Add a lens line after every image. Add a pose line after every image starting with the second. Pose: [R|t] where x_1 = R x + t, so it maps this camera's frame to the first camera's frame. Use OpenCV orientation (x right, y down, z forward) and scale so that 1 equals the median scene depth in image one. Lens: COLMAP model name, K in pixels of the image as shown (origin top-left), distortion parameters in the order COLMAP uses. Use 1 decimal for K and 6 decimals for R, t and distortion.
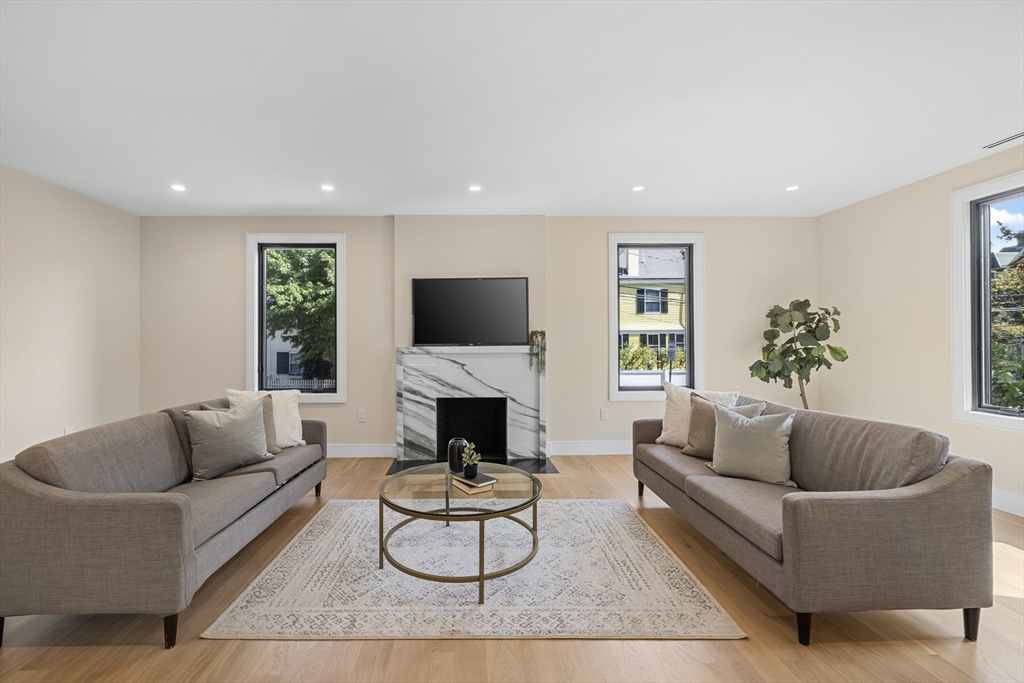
lens RADIAL K [[436.4, 0, 466.6], [0, 436.4, 347.6], [0, 0, 1]] dist [-0.001076, -0.000613]
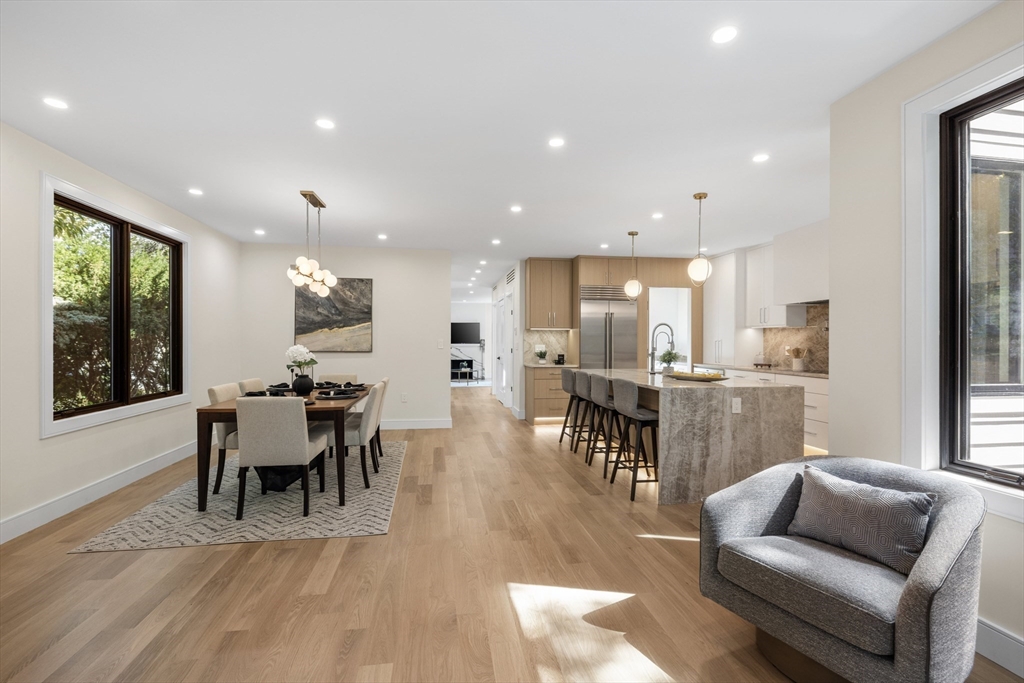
lens RADIAL K [[452.5, 0, 506.9], [0, 452.5, 342.0], [0, 0, 1]] dist [-0.010119, 0.001312]
pose [[0.989332, 0.007009, 0.145507, -0.150651], [-0.008809, 0.999892, 0.011733, -0.059797], [-0.145409, -0.012890, 0.989288, -2.386599]]
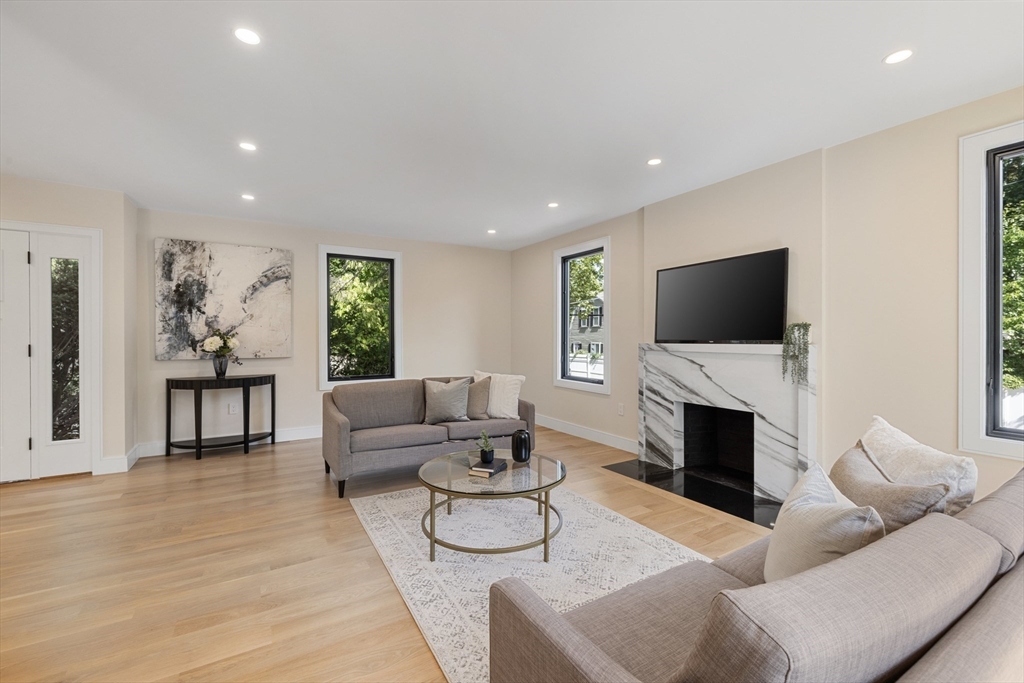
lens RADIAL K [[436.4, 0, 528.4], [0, 436.4, 346.7], [0, 0, 1]] dist [-0.001076, -0.000613]
pose [[0.519464, 0.023499, -0.854169, 0.533279], [-0.015587, 0.999716, 0.018024, -0.007053], [0.854350, 0.003951, 0.519683, 0.280277]]
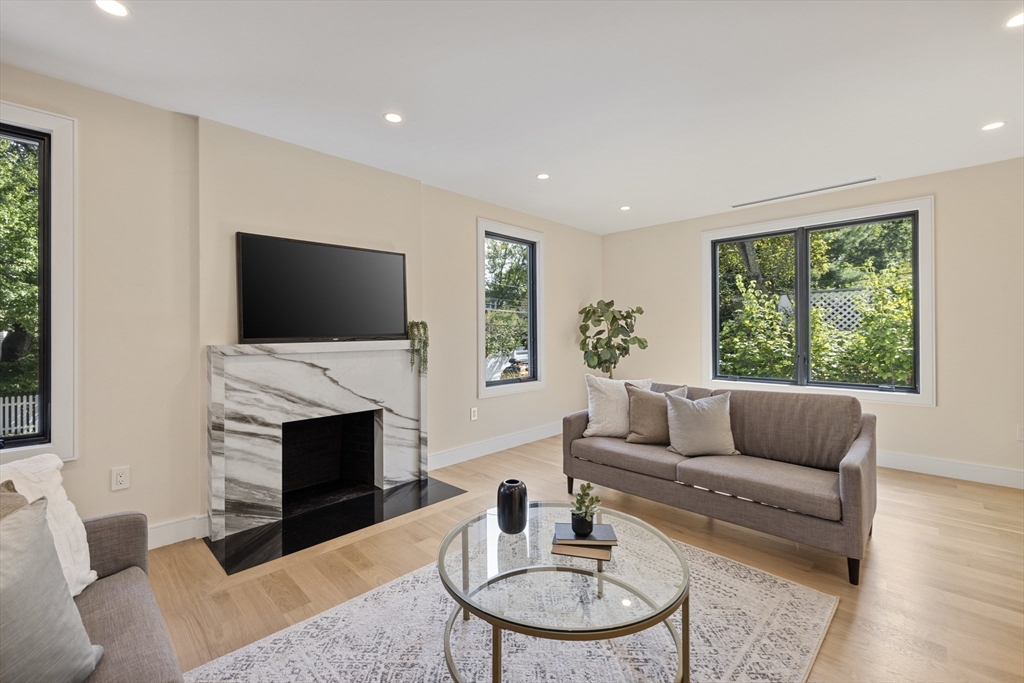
lens RADIAL K [[436.4, 0, 521.1], [0, 436.4, 335.9], [0, 0, 1]] dist [-0.001076, -0.000613]
pose [[0.709906, -0.005810, 0.704272, -0.271946], [0.013477, 0.999895, -0.005336, -0.004880], [-0.704167, 0.013280, 0.709910, 0.294102]]
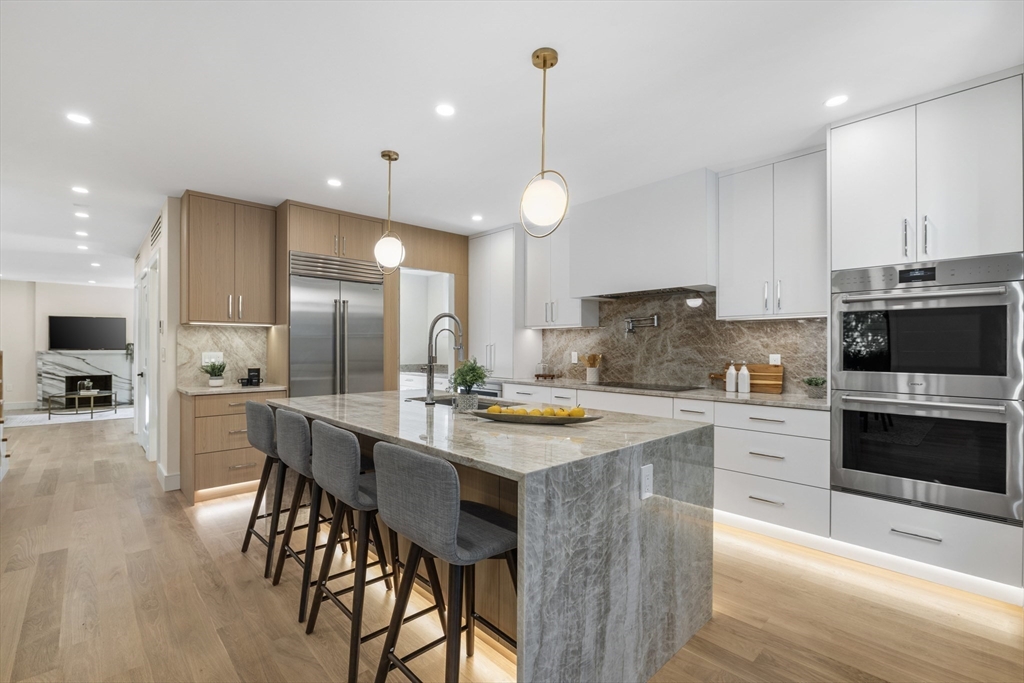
lens RADIAL K [[452.5, 0, 509.4], [0, 452.5, 346.4], [0, 0, 1]] dist [-0.010119, 0.001312]
pose [[0.730680, 0.006710, 0.682687, 0.013220], [-0.012653, 0.999913, 0.003714, -0.054523], [-0.682603, -0.011352, 0.730702, -1.895340]]
